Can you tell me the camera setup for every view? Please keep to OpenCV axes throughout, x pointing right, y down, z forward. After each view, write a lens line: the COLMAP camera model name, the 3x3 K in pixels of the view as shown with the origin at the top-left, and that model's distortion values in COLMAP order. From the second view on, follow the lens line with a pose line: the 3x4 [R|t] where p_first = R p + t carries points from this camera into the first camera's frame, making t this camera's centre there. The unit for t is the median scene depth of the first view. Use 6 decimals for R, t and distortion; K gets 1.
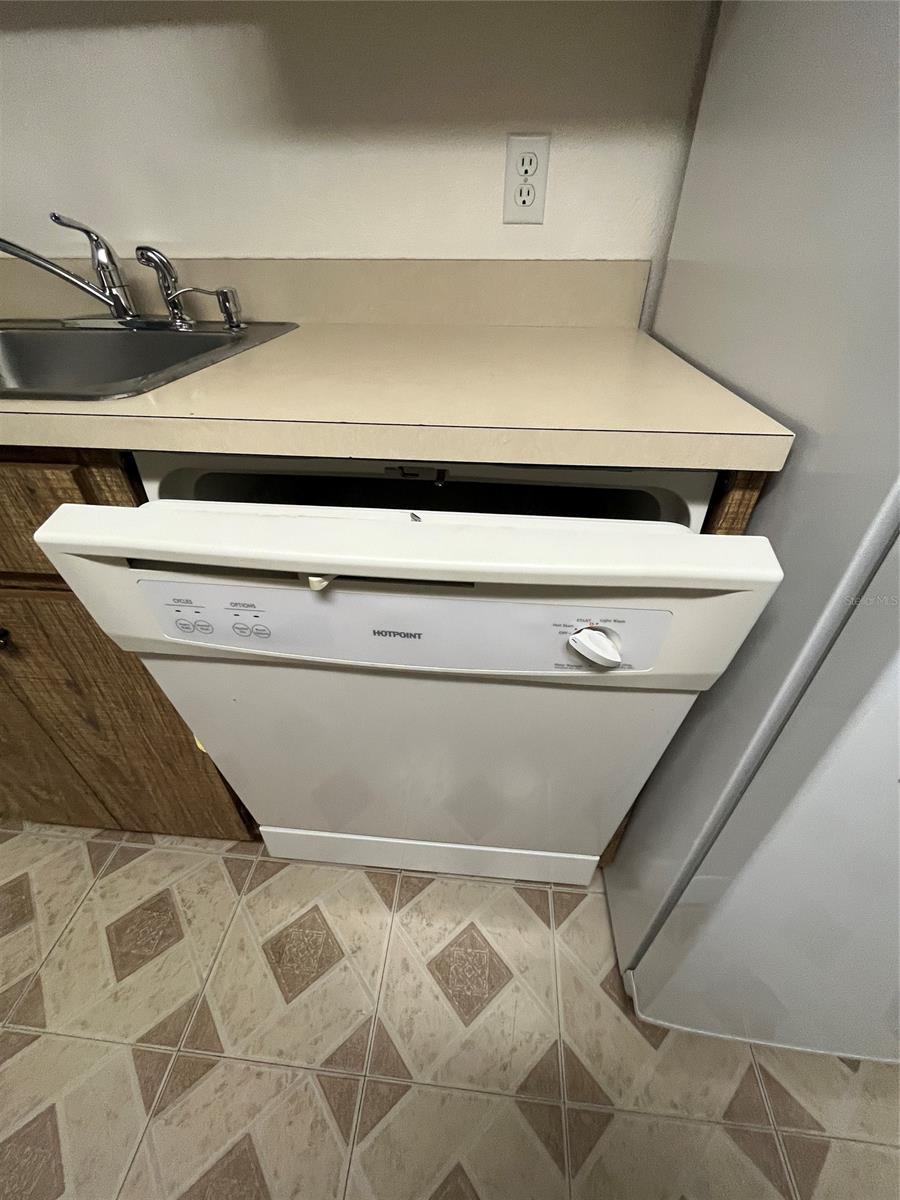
lens RADIAL K [[487.6, 0, 451.1], [0, 487.6, 599.2], [0, 0, 1]] dist [-0.001854, 0.000894]
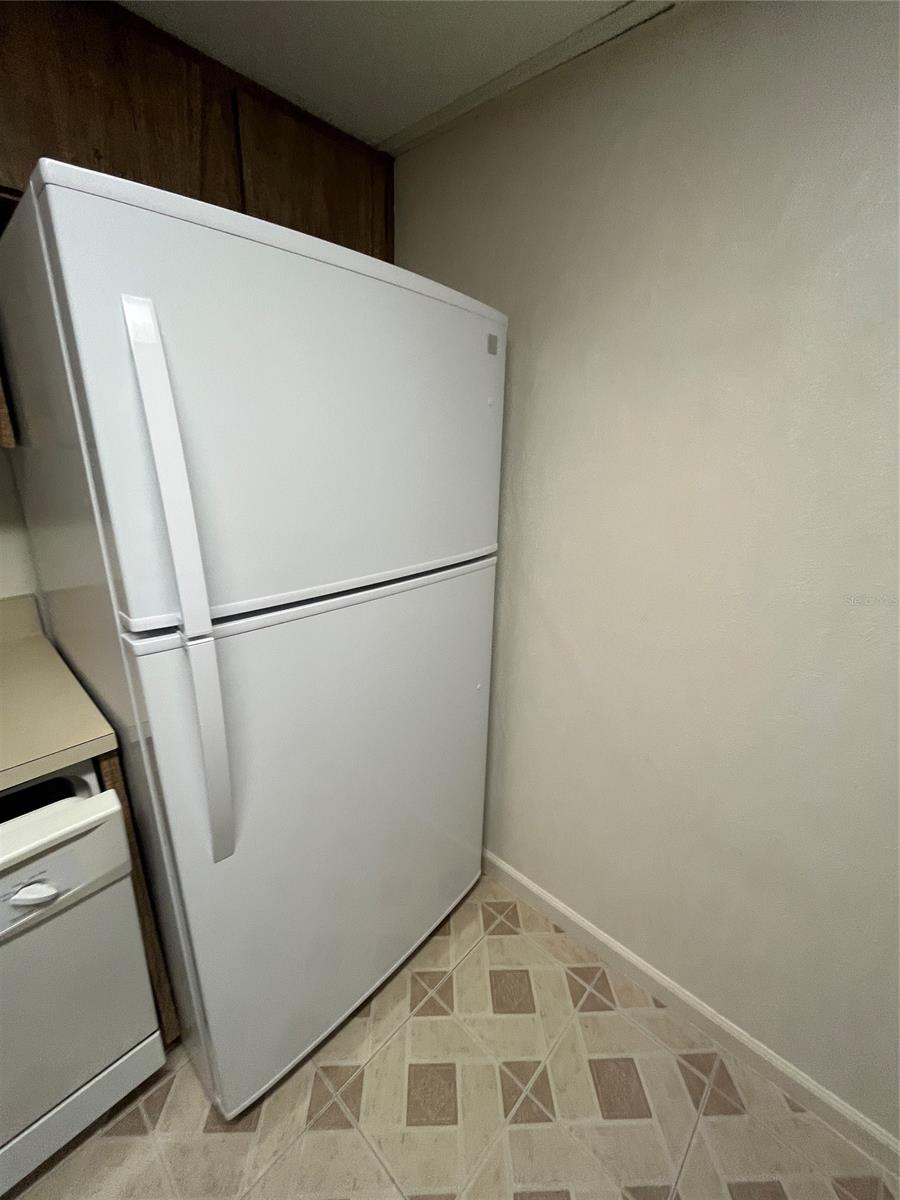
lens RADIAL K [[487.6, 0, 447.6], [0, 487.6, 607.0], [0, 0, 1]] dist [-0.001854, 0.000894]
pose [[0.610697, -0.235532, 0.756025, 0.080294], [0.448622, 0.889649, -0.085224, -0.000358], [-0.652524, 0.391215, 0.648970, -0.849540]]
